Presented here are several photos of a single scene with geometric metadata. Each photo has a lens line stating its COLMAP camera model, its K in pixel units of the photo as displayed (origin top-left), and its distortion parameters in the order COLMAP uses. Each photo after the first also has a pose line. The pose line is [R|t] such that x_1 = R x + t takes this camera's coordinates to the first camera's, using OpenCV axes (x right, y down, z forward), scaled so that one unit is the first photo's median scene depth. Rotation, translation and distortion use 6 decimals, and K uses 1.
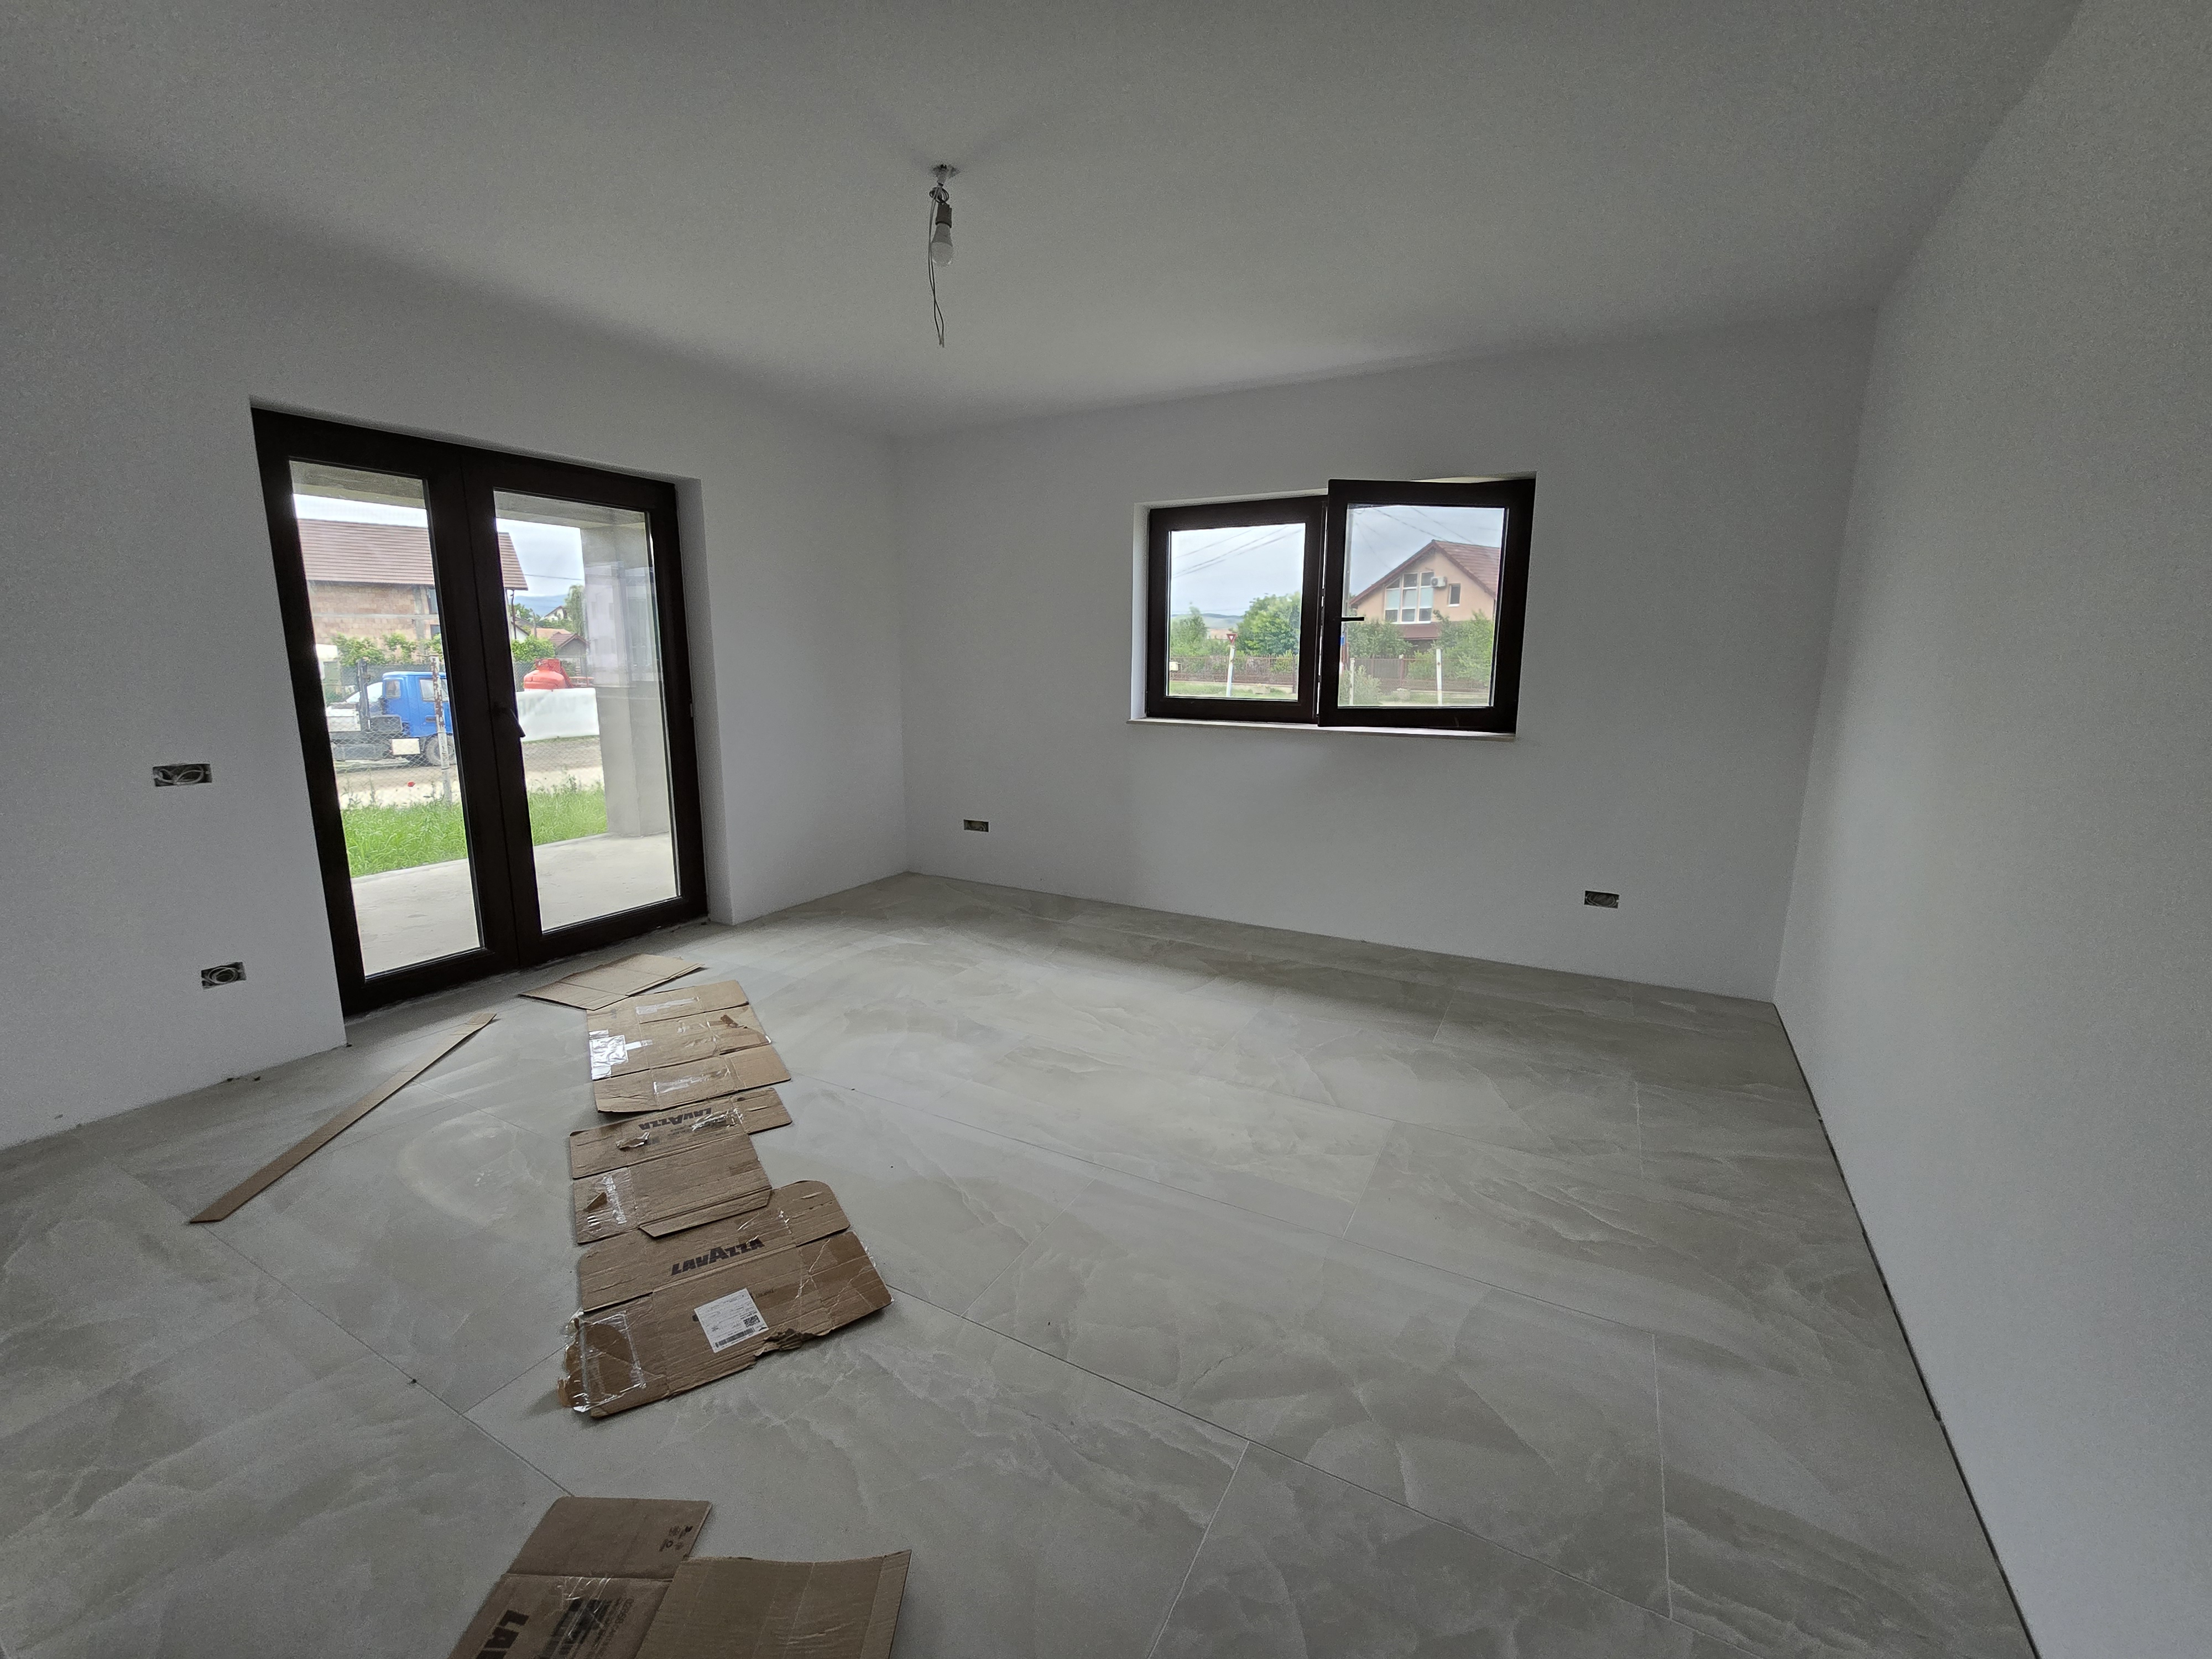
lens RADIAL K [[948.0, 0, 1106.0], [0, 948.0, 829.5], [0, 0, 1]] dist [-0.000206, 0.000053]
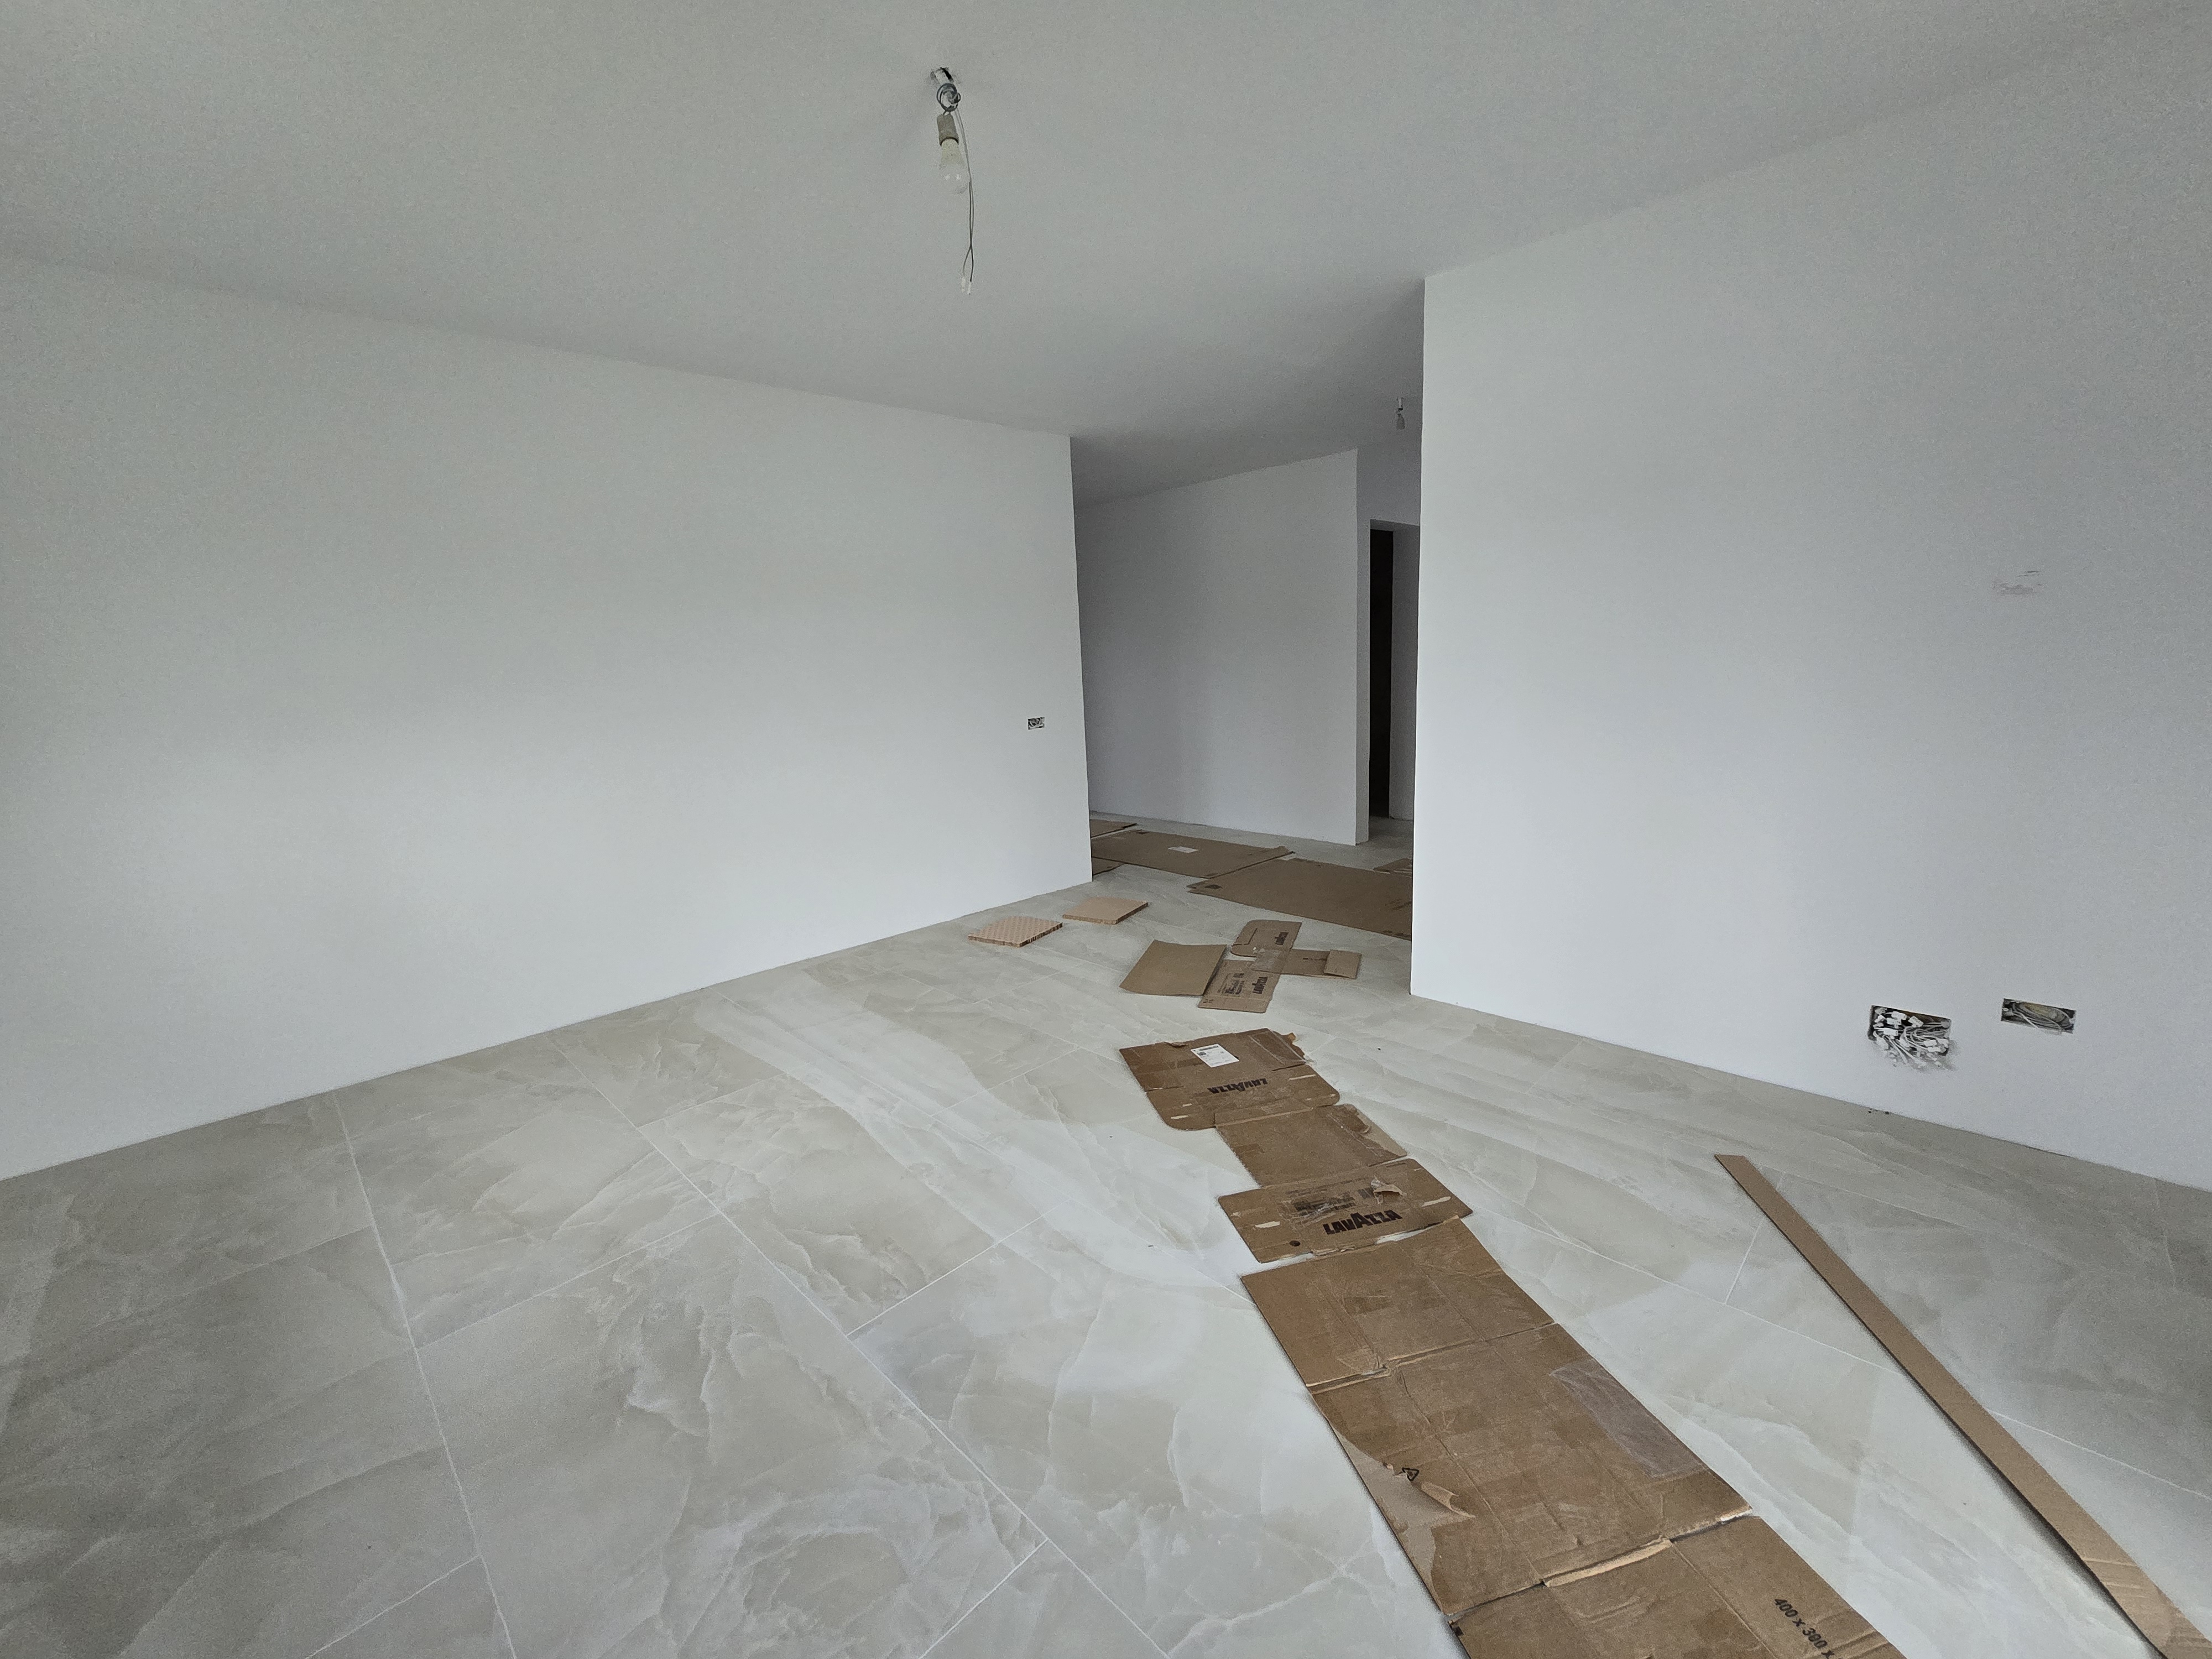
lens RADIAL K [[948.0, 0, 1106.0], [0, 948.0, 829.5], [0, 0, 1]] dist [-0.000206, 0.000053]
pose [[-0.960070, -0.011425, 0.279526, -0.615468], [0.090200, 0.933165, 0.347948, -0.403915], [-0.264820, 0.359267, -0.894873, 2.186241]]
